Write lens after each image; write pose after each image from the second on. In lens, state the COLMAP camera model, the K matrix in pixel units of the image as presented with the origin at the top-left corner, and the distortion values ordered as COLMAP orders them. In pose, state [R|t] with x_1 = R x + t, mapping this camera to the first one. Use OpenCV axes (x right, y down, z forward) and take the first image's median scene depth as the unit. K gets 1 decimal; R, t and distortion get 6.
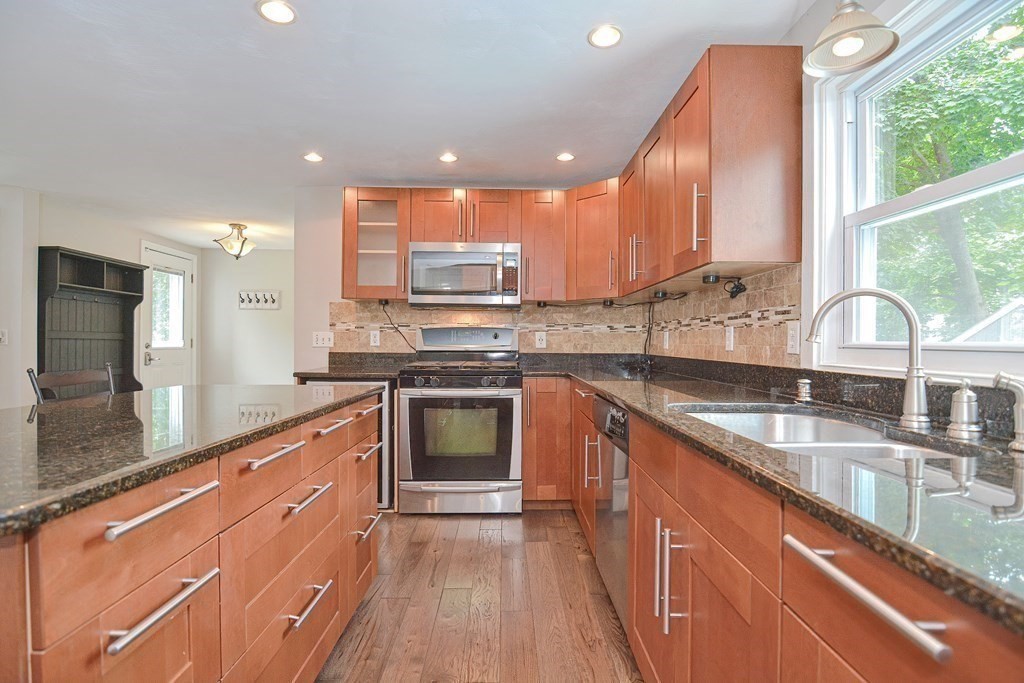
lens RADIAL K [[493.3, 0, 513.7], [0, 493.3, 341.4], [0, 0, 1]] dist [-0.003468, -0.012735]
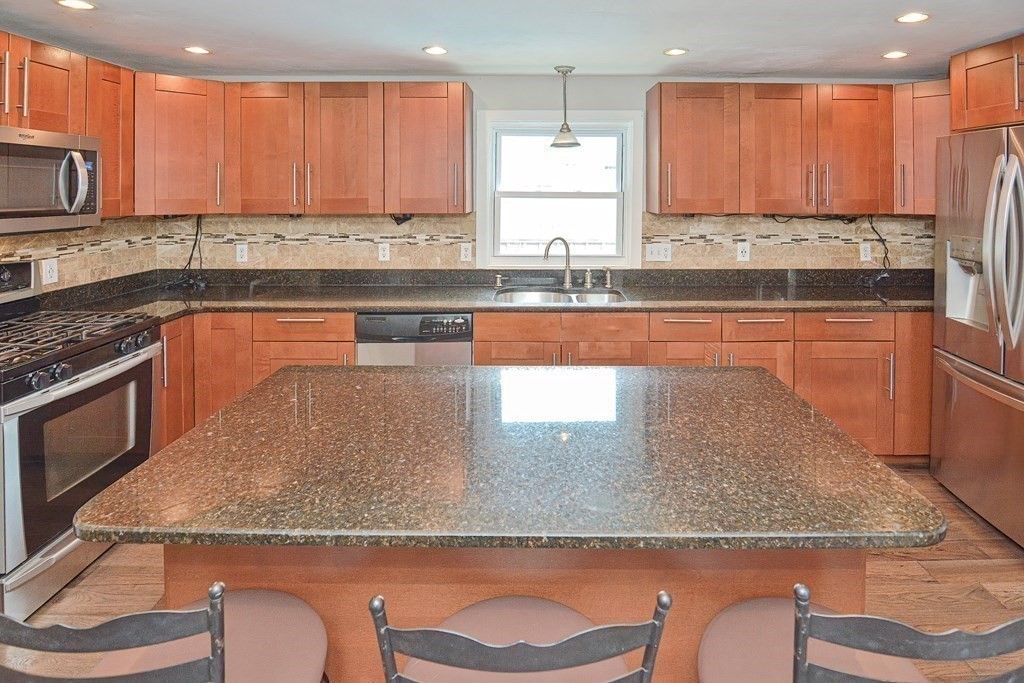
lens RADIAL K [[532.6, 0, 537.0], [0, 532.6, 196.2], [0, 0, 1]] dist [-0.004527, -0.000854]
pose [[0.011668, -0.014396, 0.999828, -0.724247], [0.000683, 0.999896, 0.014389, -0.126912], [-0.999932, 0.000515, 0.011676, 0.380202]]
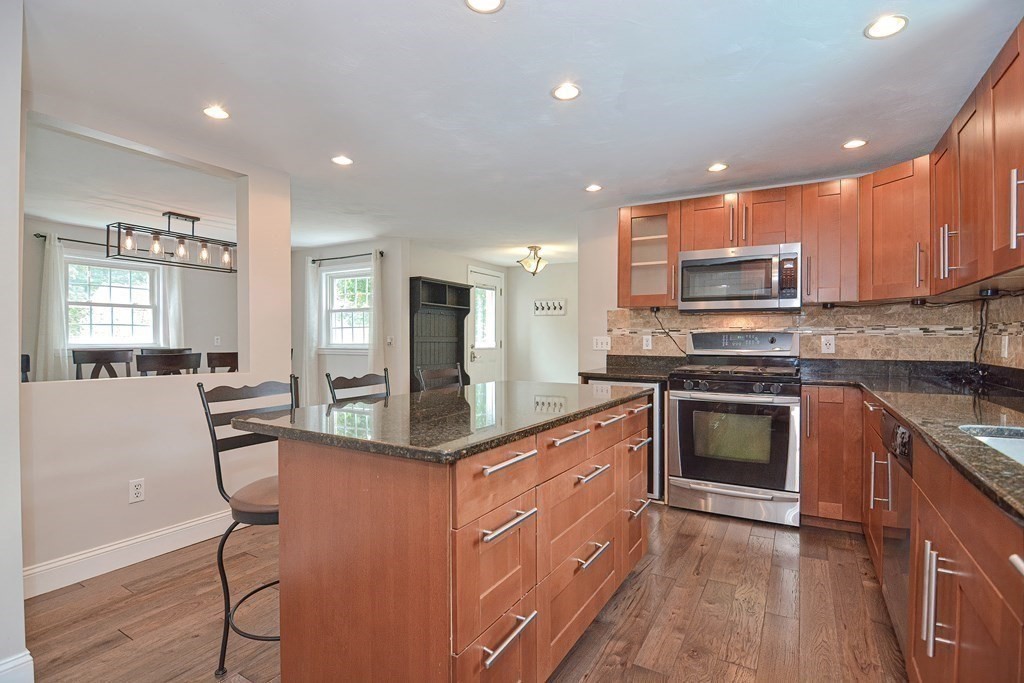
lens RADIAL K [[493.3, 0, 513.7], [0, 493.3, 341.4], [0, 0, 1]] dist [-0.003468, -0.012735]
pose [[0.855181, 0.000141, -0.518330, 0.032808], [0.002189, 0.999990, 0.003883, -0.014961], [0.518325, -0.004456, 0.855172, -0.088639]]
